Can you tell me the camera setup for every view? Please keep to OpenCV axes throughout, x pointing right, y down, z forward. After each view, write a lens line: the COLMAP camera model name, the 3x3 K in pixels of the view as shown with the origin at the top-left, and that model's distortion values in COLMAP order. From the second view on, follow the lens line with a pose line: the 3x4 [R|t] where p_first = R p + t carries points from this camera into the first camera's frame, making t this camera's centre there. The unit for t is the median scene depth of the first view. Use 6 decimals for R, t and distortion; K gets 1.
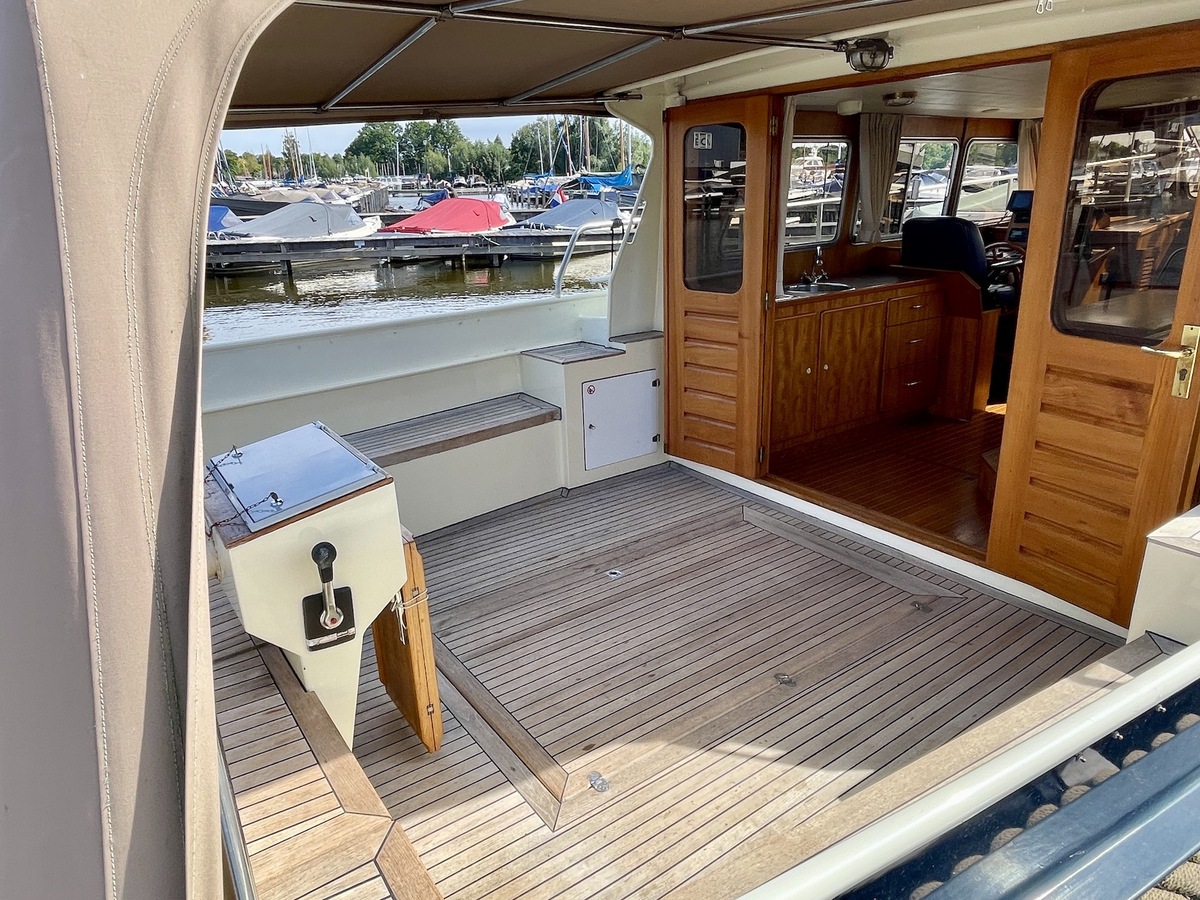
lens RADIAL K [[768.6, 0, 592.9], [0, 768.6, 441.6], [0, 0, 1]] dist [-0.001958, -0.012043]
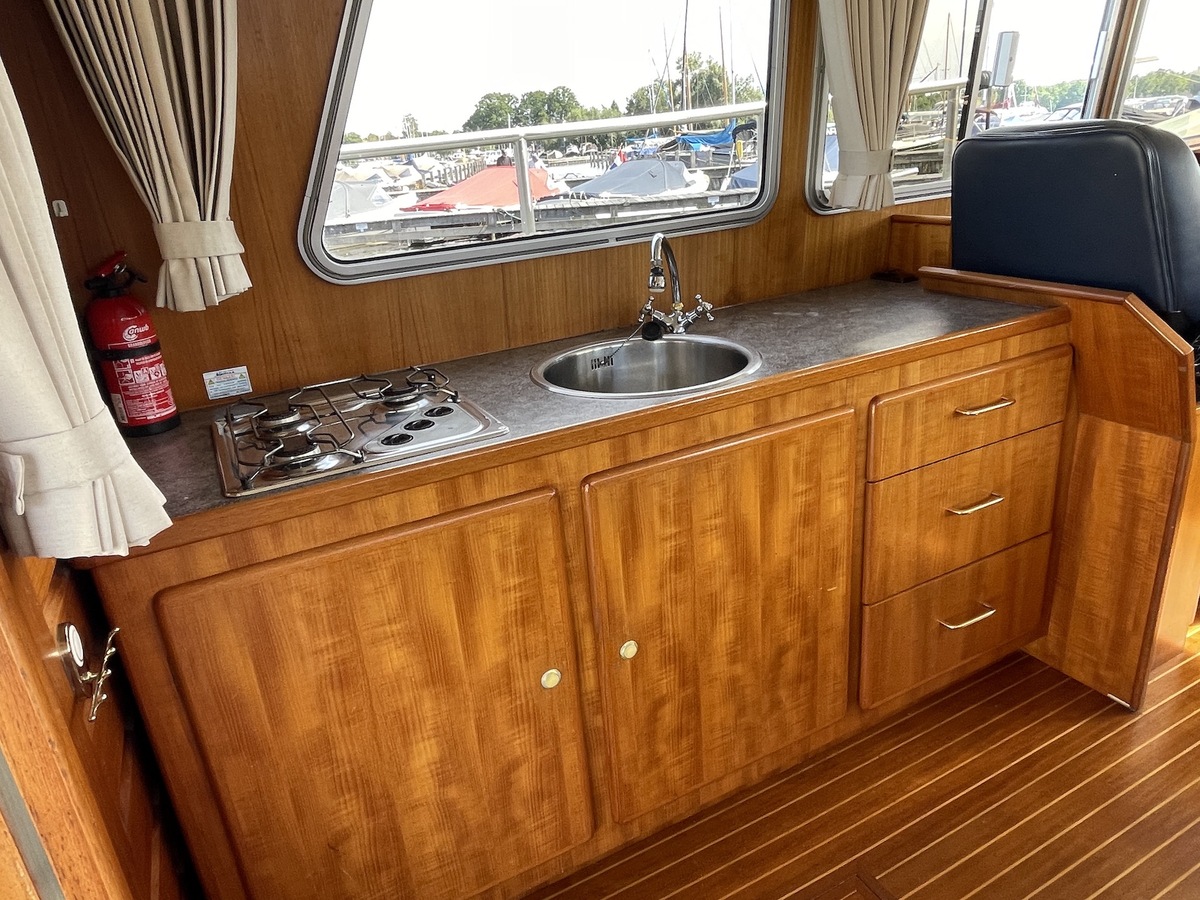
lens RADIAL K [[768.6, 0, 608.5], [0, 768.6, 459.1], [0, 0, 1]] dist [-0.001958, -0.012043]
pose [[0.990048, -0.002792, -0.140702, 0.080840], [0.011260, 0.998169, 0.059424, -0.045177], [0.140278, -0.060417, 0.988267, 0.169418]]
